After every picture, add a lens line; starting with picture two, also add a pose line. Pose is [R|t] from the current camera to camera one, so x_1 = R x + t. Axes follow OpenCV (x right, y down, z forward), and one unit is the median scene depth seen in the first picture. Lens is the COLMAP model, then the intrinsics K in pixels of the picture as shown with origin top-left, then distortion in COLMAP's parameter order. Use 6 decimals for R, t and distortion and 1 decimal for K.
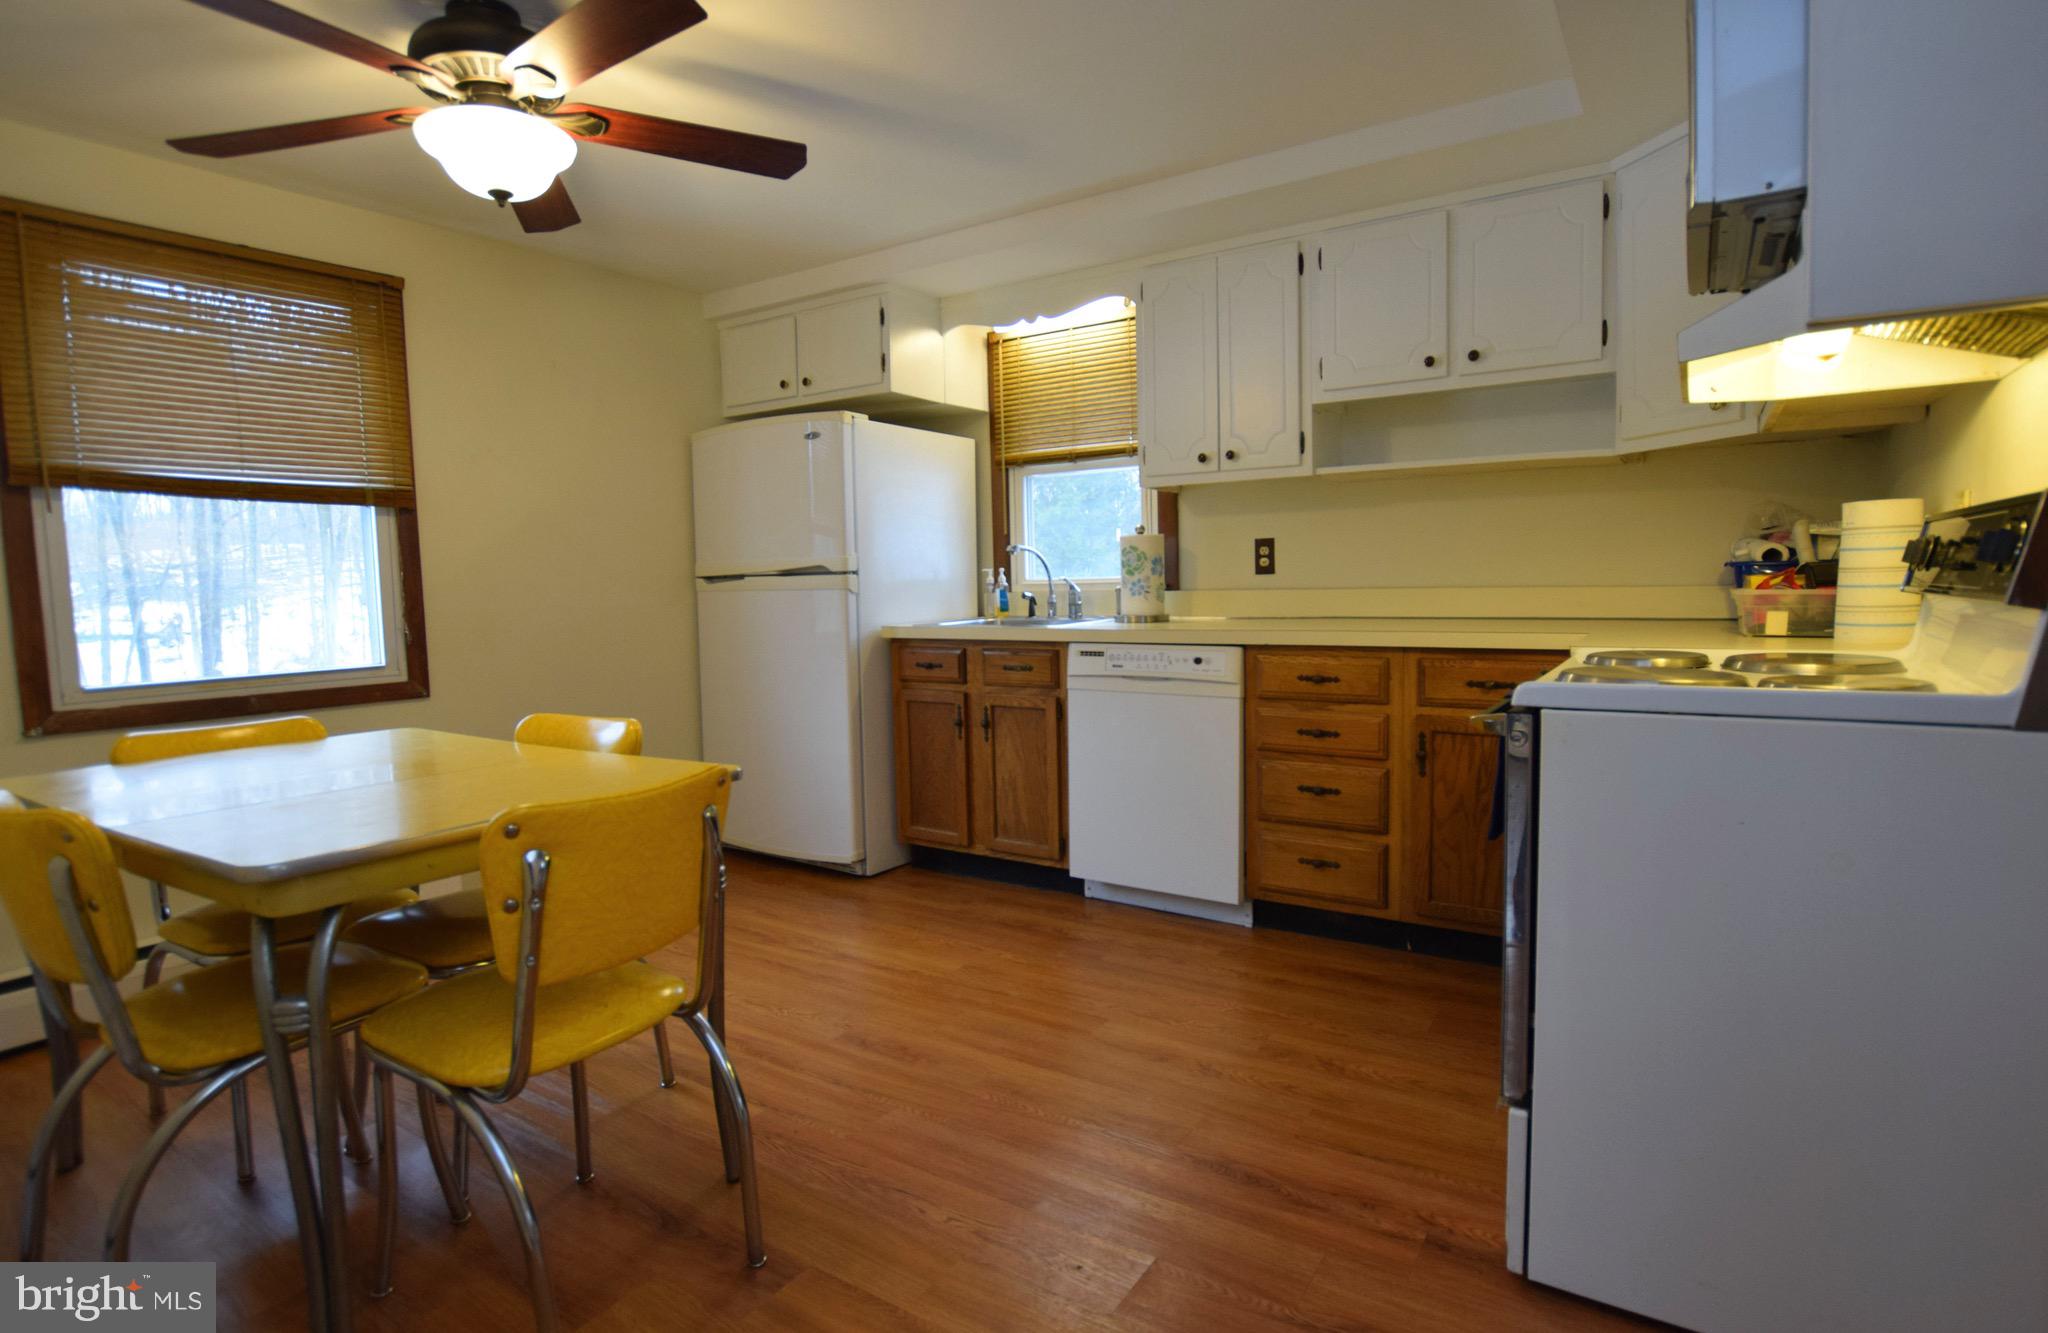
lens RADIAL K [[1035.7, 0, 1028.9], [0, 1035.7, 664.3], [0, 0, 1]] dist [-0.027775, 0.001348]
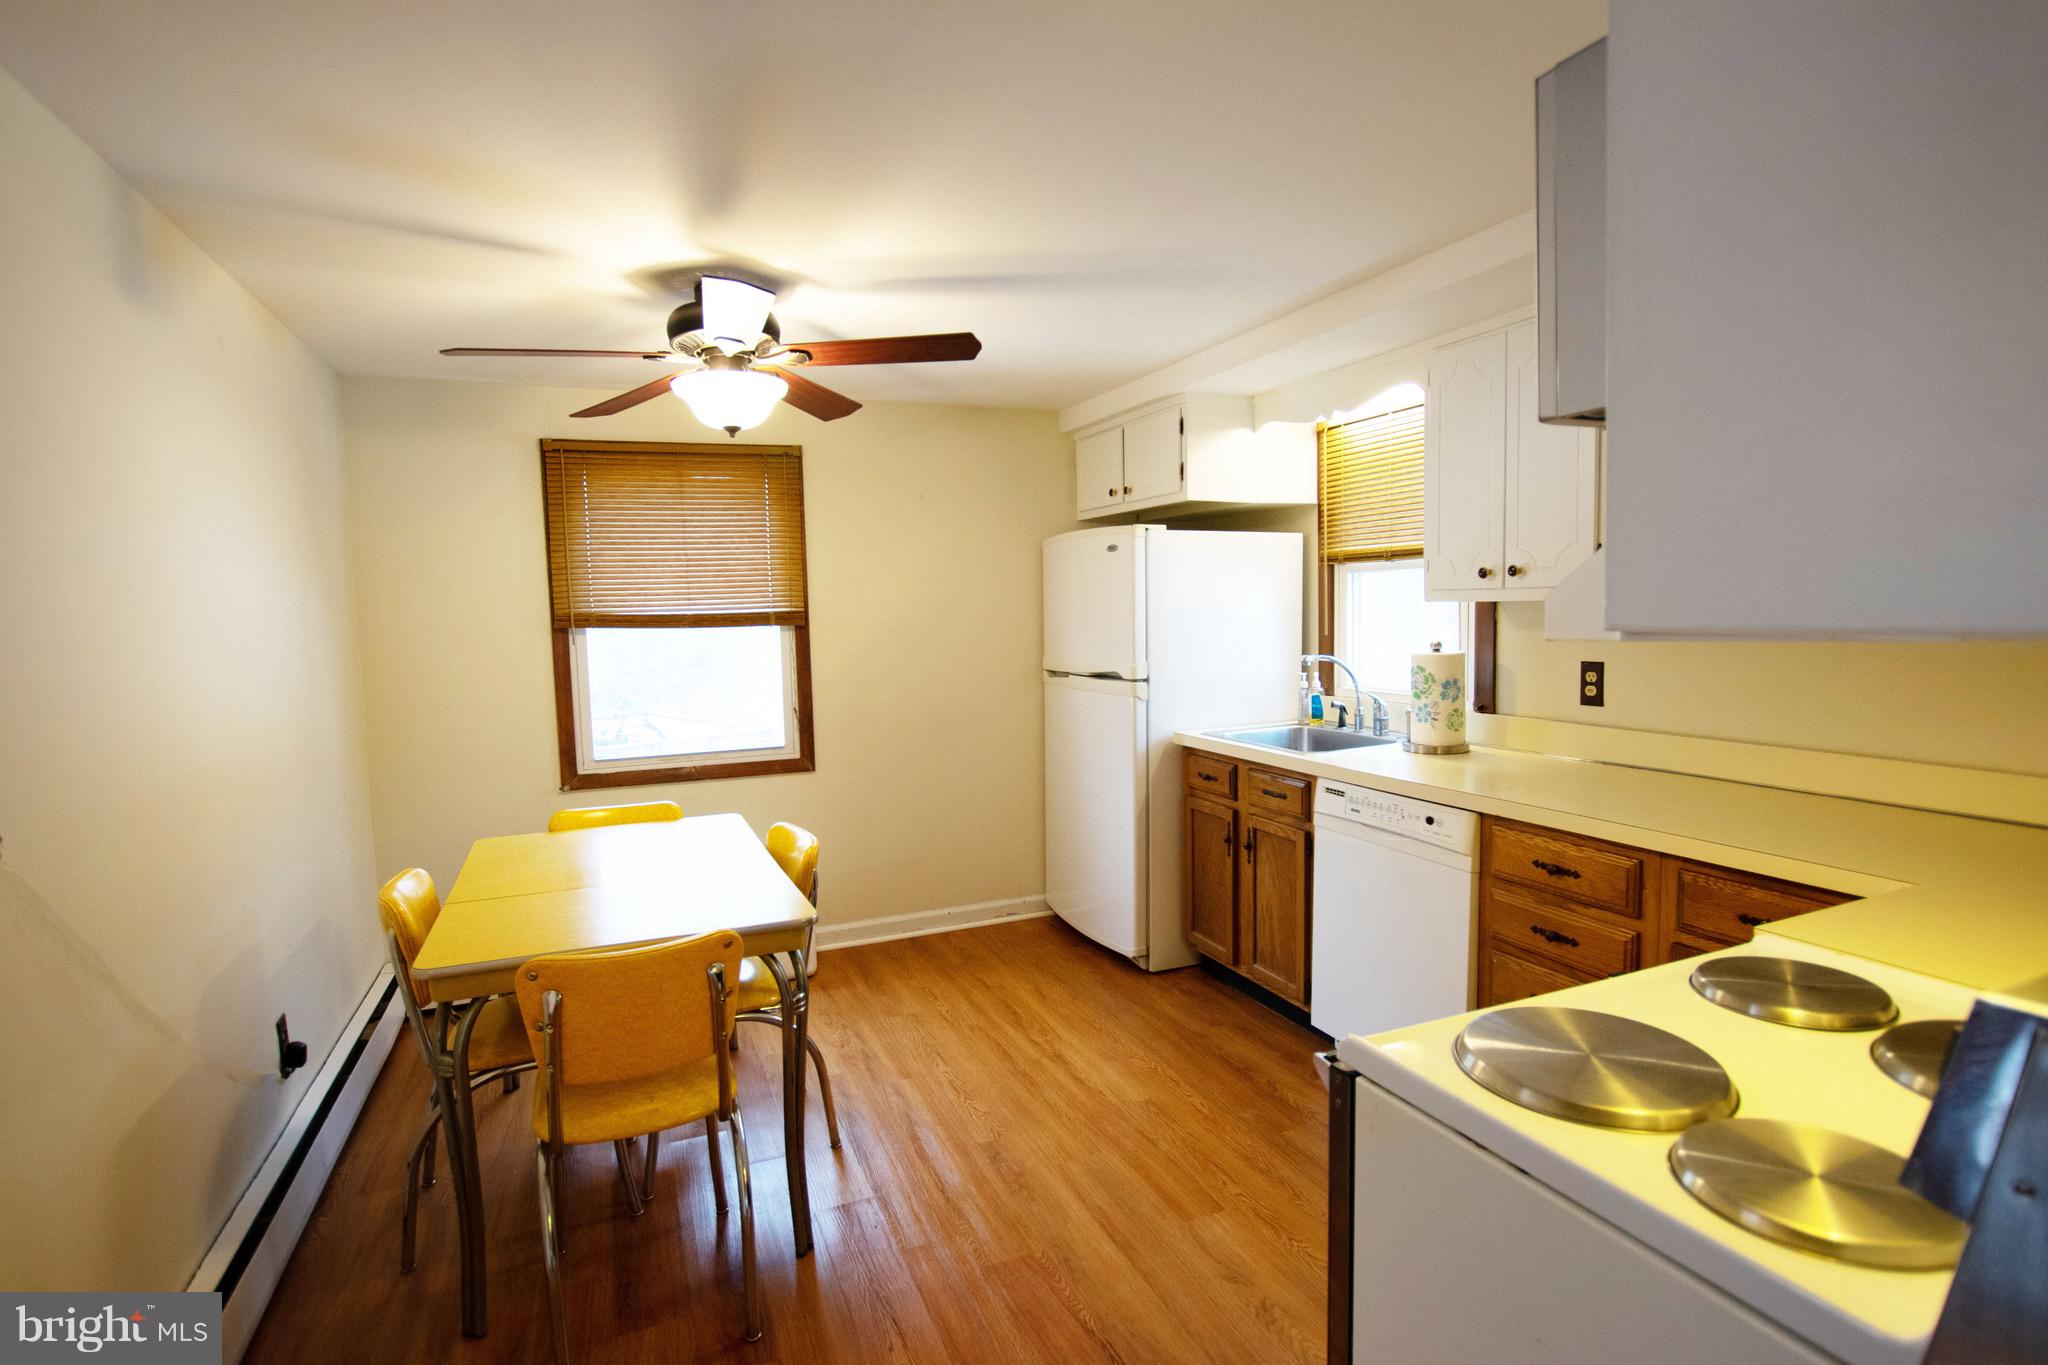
lens RADIAL K [[1006.8, 0, 1018.4], [0, 1006.8, 681.7], [0, 0, 1]] dist [-0.020230, 0.000919]
pose [[0.820788, 0.044212, -0.569520, 0.306444], [-0.032756, 0.999003, 0.030345, -0.115623], [0.570293, -0.006252, 0.821417, 0.103705]]
